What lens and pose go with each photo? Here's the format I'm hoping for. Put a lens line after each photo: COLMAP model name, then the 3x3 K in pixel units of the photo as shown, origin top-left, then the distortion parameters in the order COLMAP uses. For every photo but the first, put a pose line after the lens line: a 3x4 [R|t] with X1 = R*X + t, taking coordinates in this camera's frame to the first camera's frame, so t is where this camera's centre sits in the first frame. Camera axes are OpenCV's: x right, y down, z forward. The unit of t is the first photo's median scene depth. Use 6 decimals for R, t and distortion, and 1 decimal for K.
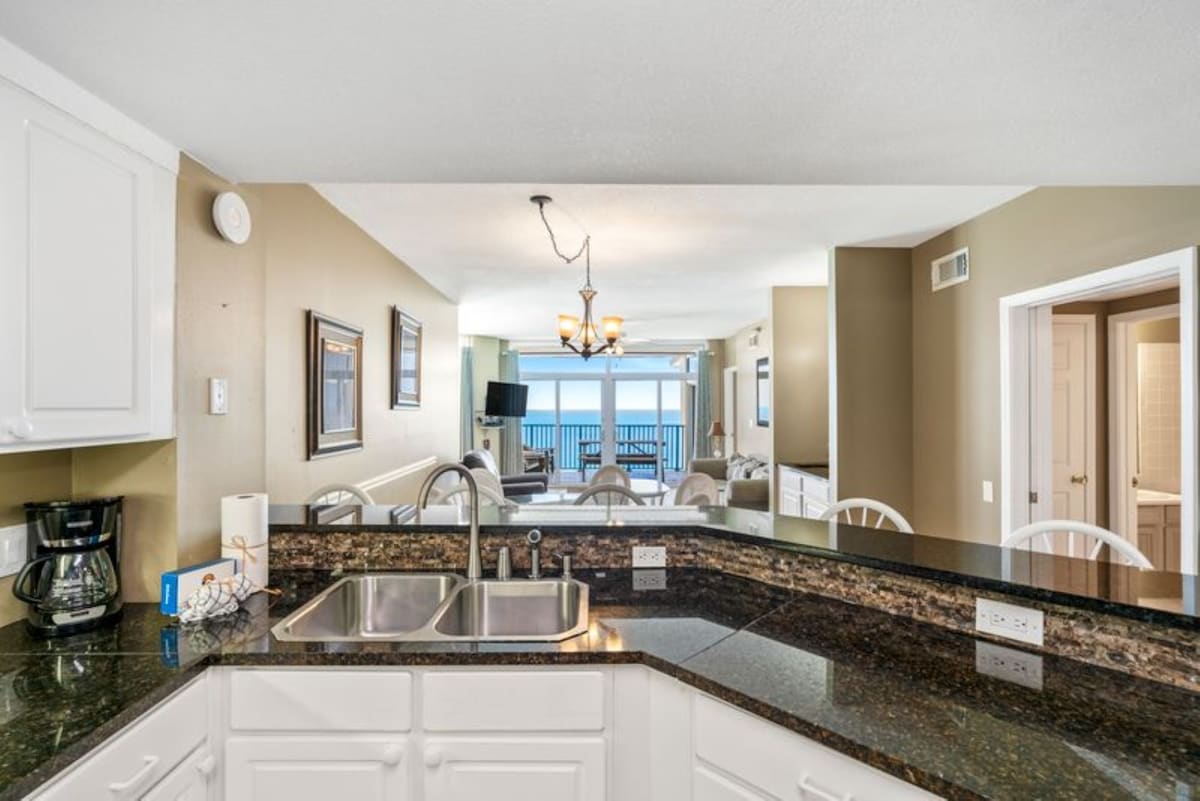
lens RADIAL K [[552.1, 0, 598.3], [0, 552.1, 403.6], [0, 0, 1]] dist [-0.000282, 0.001385]
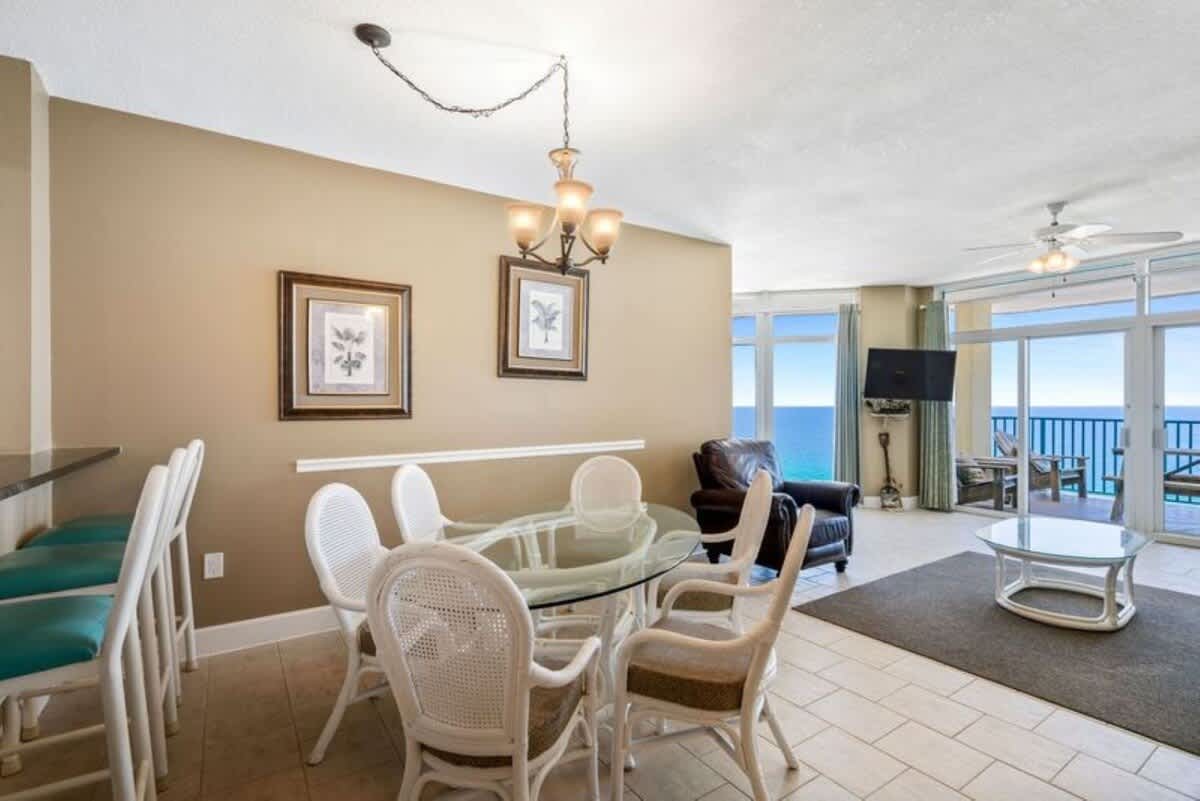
lens RADIAL K [[552.1, 0, 593.8], [0, 552.1, 404.0], [0, 0, 1]] dist [-0.000282, 0.001385]
pose [[0.534334, 0.001241, -0.845272, 0.186913], [0.007556, 0.999952, 0.006245, 0.020758], [0.845240, -0.009724, 0.534299, 0.300052]]
